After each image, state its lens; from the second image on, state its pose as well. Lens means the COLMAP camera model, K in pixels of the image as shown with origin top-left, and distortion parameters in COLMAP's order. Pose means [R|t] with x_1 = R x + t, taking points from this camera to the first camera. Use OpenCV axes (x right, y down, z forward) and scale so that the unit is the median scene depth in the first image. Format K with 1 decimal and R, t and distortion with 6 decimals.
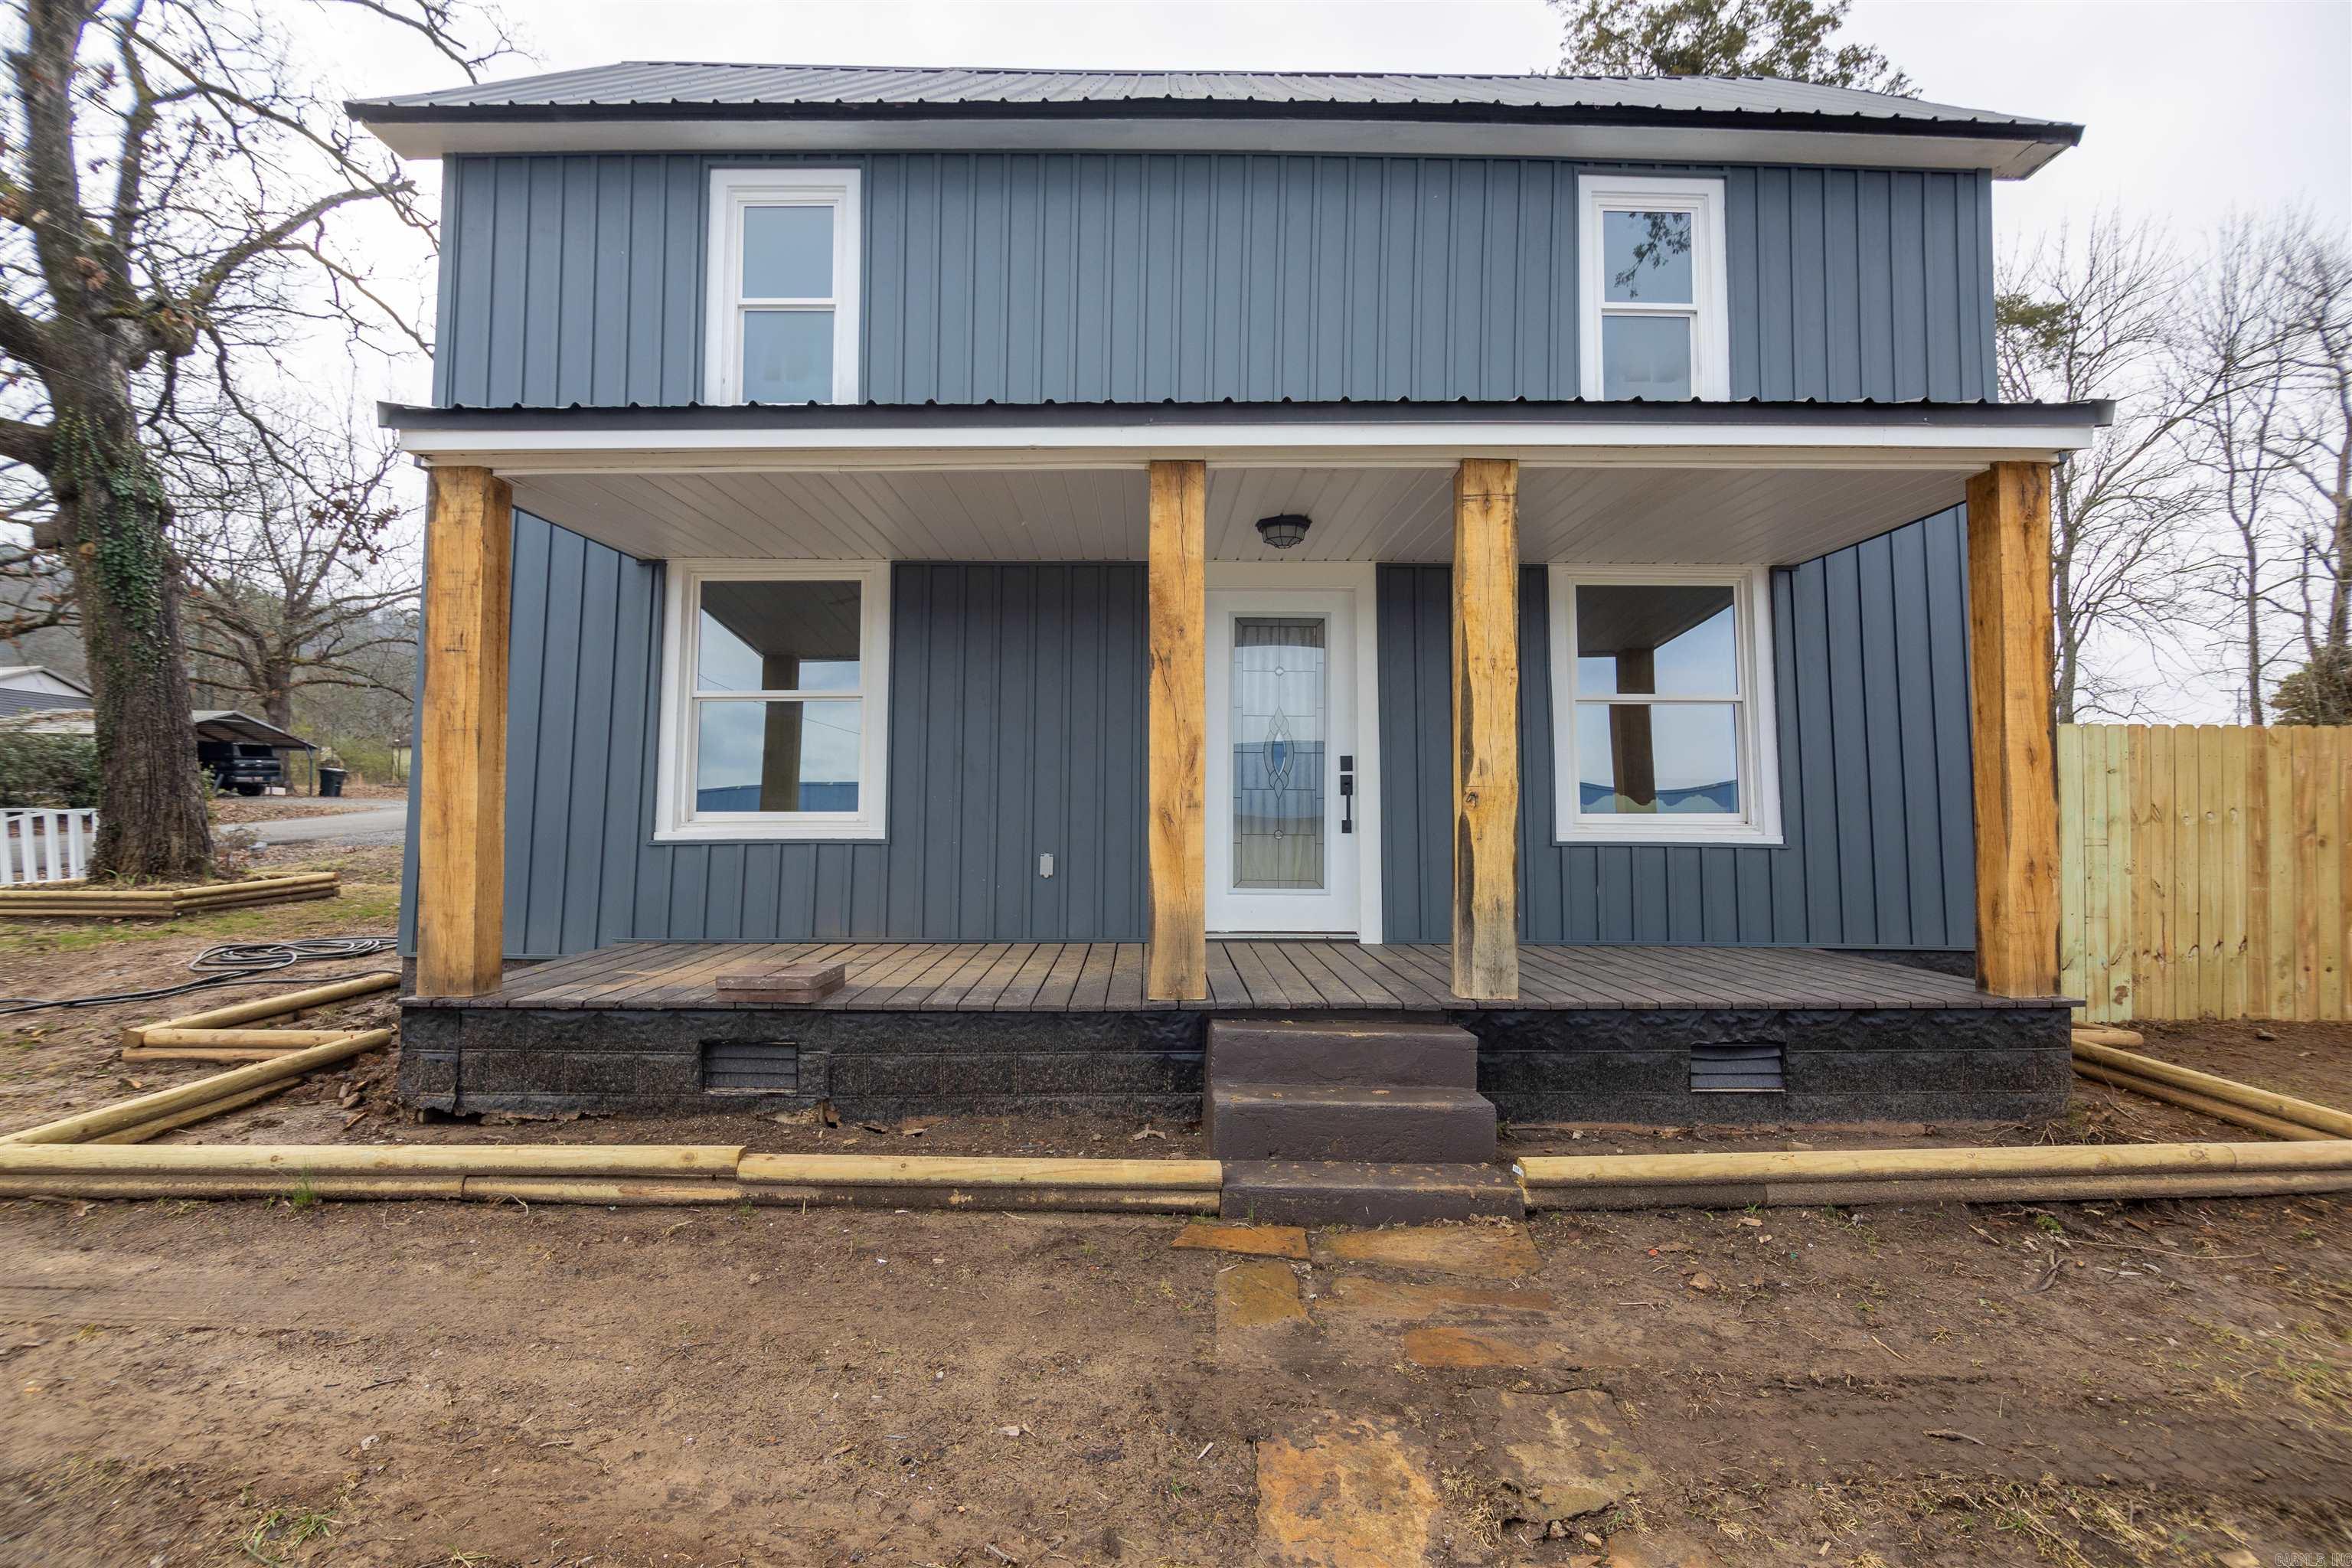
lens RADIAL K [[1040.2, 0, 1173.3], [0, 1040.2, 801.7], [0, 0, 1]] dist [-0.011811, -0.001637]
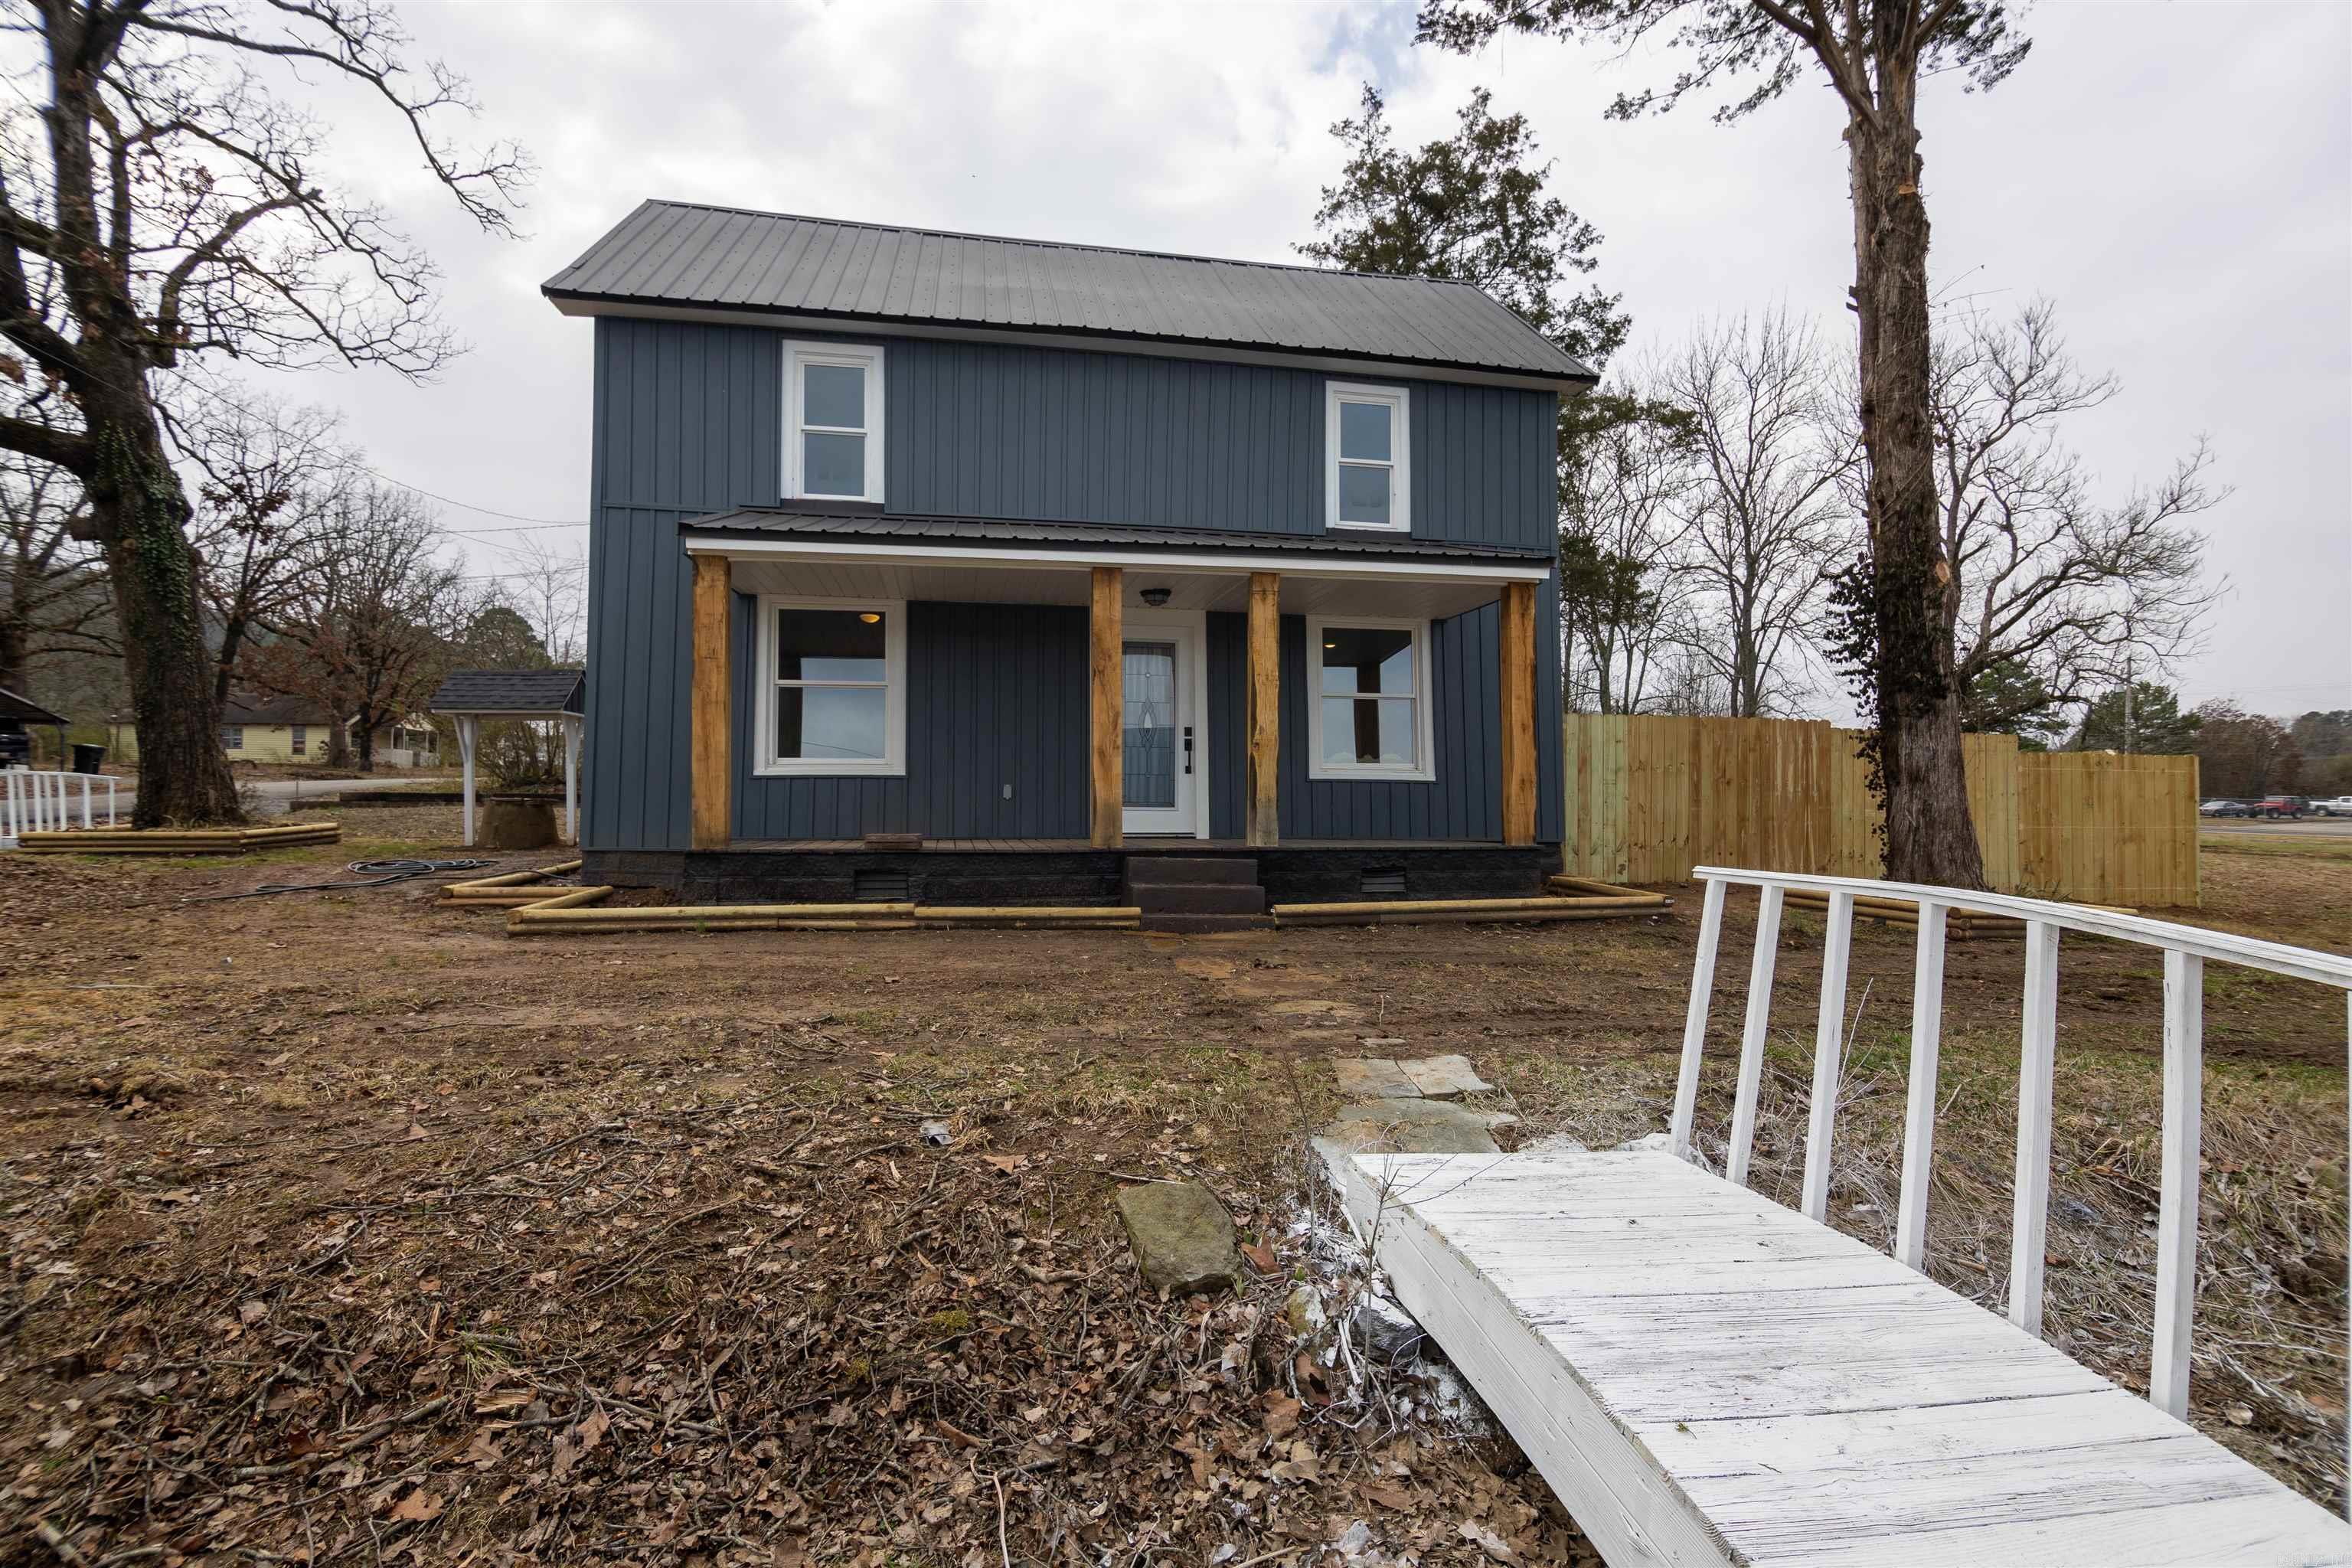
lens RADIAL K [[1040.2, 0, 1170.7], [0, 1040.2, 803.7], [0, 0, 1]] dist [-0.011811, -0.001637]
pose [[0.985389, -0.000232, 0.170319, -0.144390], [-0.002158, 0.999902, 0.013847, 0.055431], [-0.170306, -0.014012, 0.985292, -0.634579]]
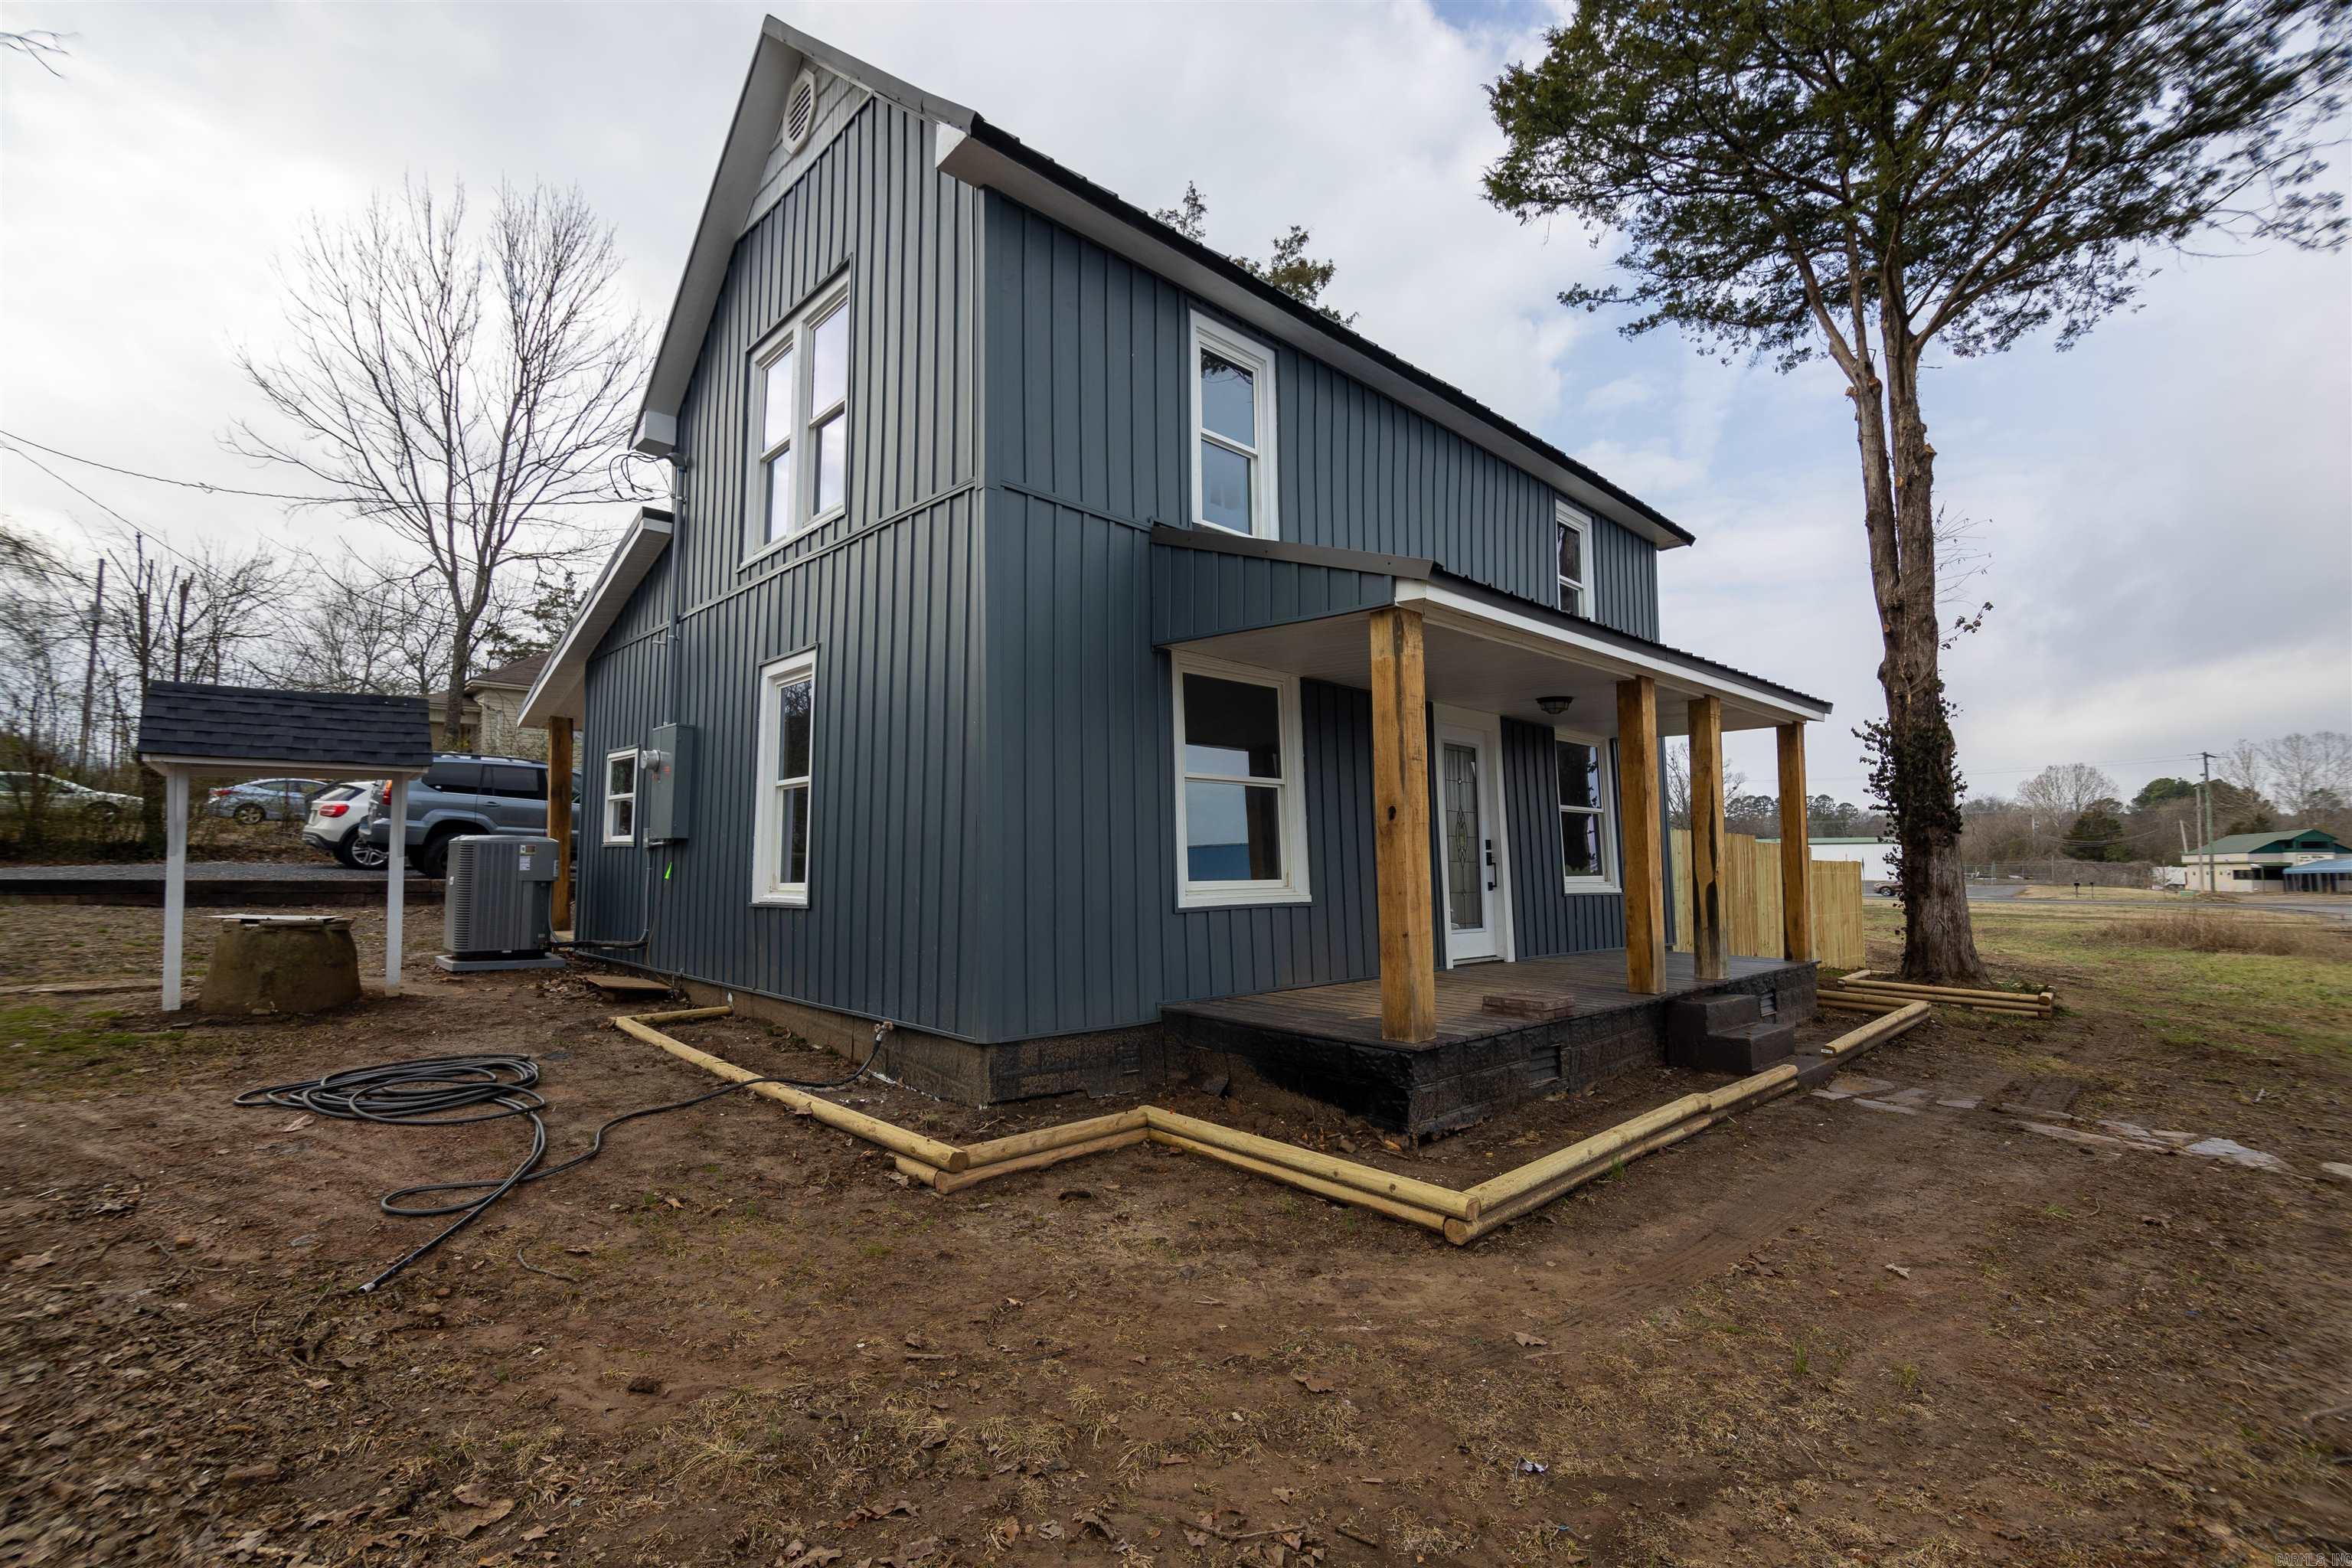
lens RADIAL K [[1040.2, 0, 1173.5], [0, 1040.2, 788.8], [0, 0, 1]] dist [-0.011811, -0.001637]
pose [[0.738484, 0.051465, 0.672304, -1.216490], [-0.011160, 0.997879, -0.064129, -0.017027], [-0.674178, 0.039855, 0.737493, 0.192552]]
